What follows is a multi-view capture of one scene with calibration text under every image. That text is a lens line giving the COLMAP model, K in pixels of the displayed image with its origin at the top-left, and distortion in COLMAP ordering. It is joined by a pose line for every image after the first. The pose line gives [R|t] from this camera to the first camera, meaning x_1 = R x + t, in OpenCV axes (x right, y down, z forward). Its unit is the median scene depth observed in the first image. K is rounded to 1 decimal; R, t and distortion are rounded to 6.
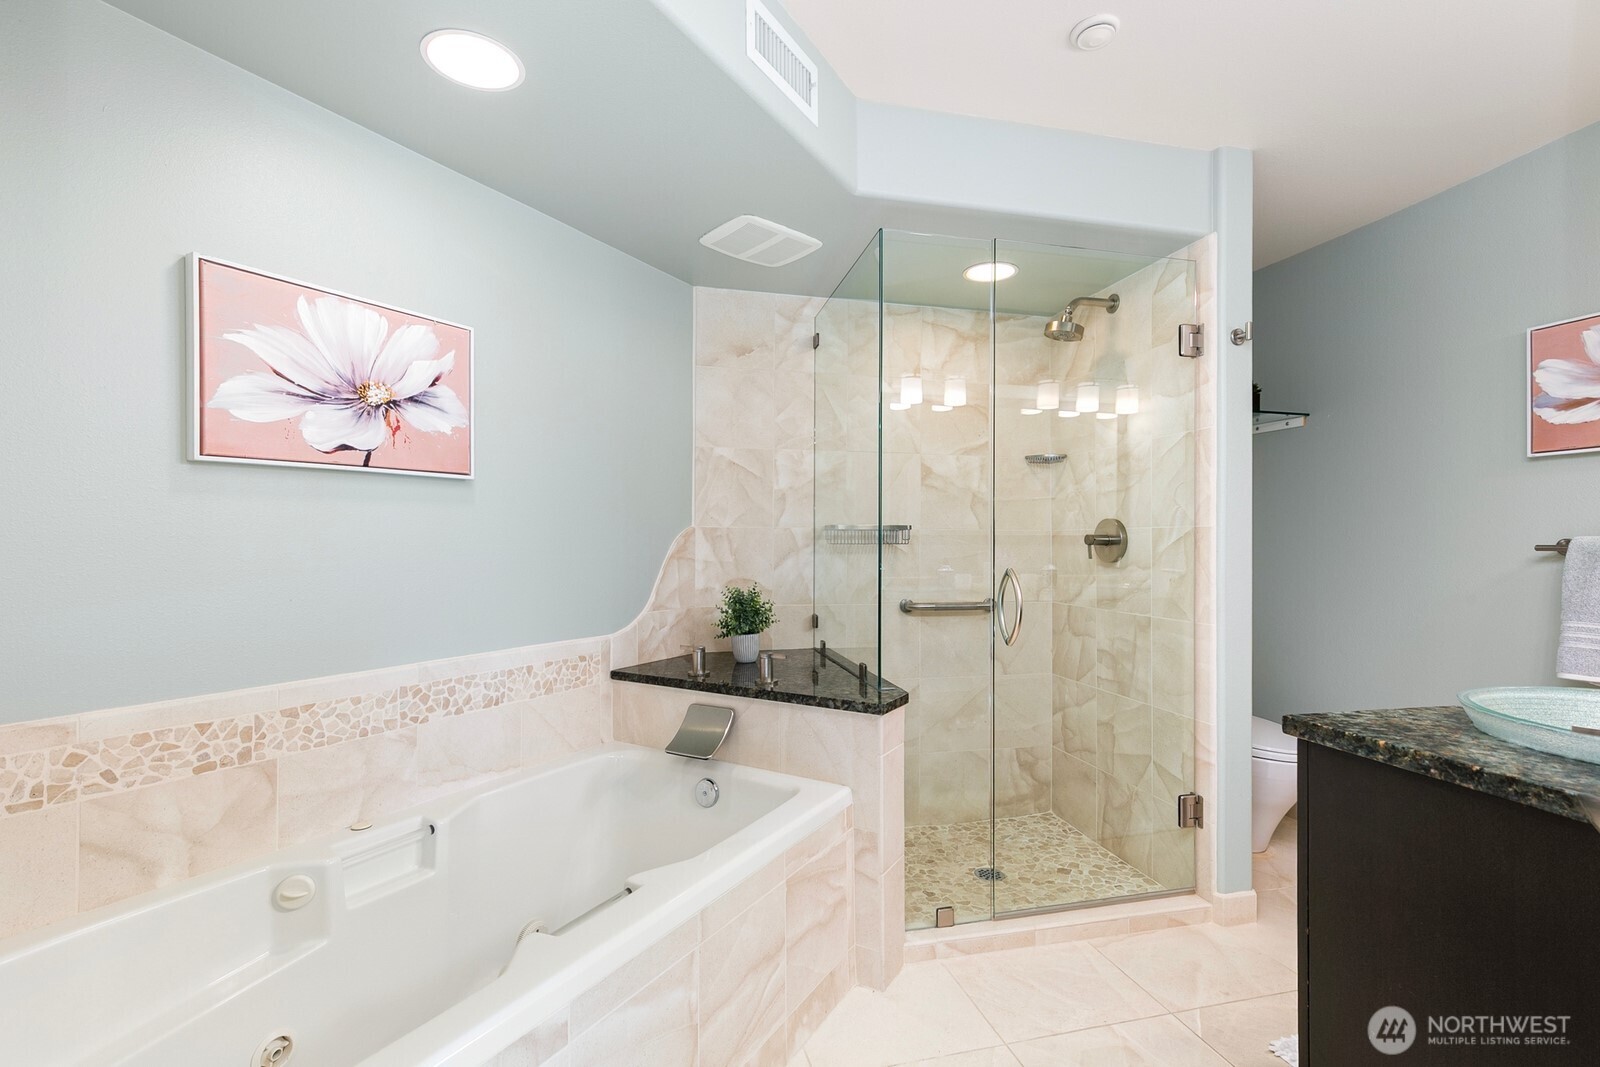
lens RADIAL K [[726.2, 0, 797.1], [0, 726.2, 538.5], [0, 0, 1]] dist [-0.003476, -0.000523]
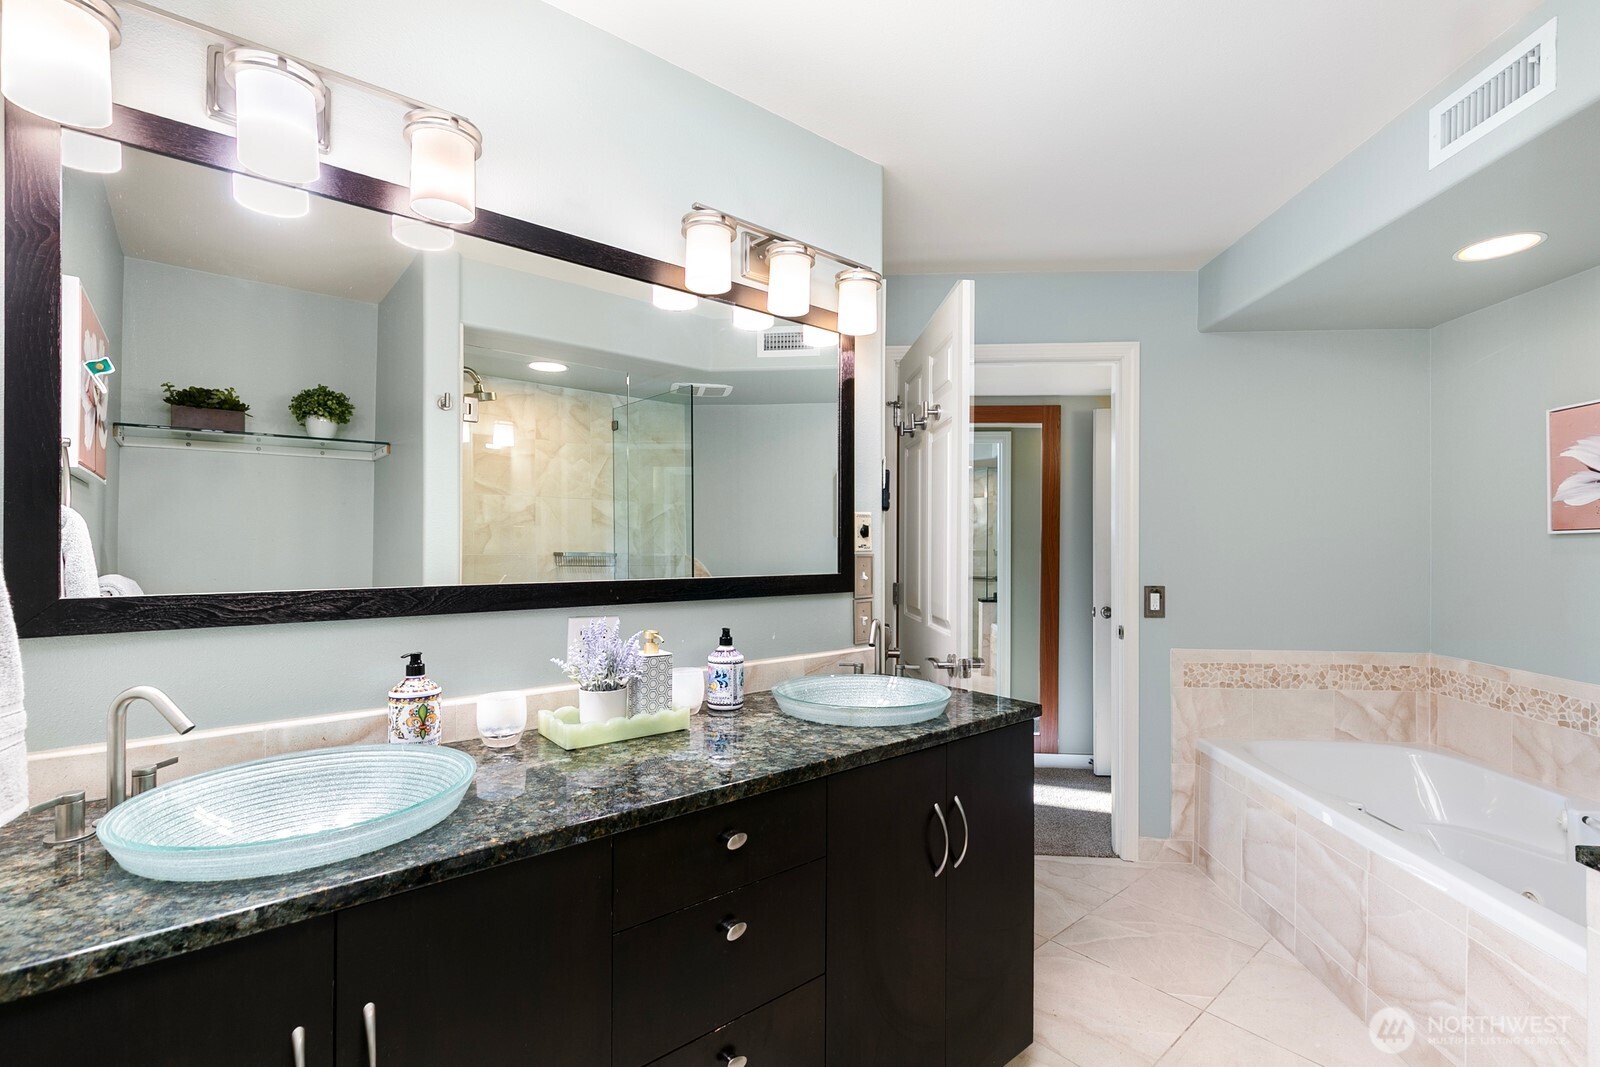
lens RADIAL K [[726.2, 0, 797.1], [0, 726.2, 538.5], [0, 0, 1]] dist [-0.003476, -0.000523]
pose [[-0.898075, -0.009769, -0.439734, 1.464506], [-0.005515, 0.999925, -0.010949, -0.070711], [0.439808, -0.007408, -0.898061, 1.741179]]
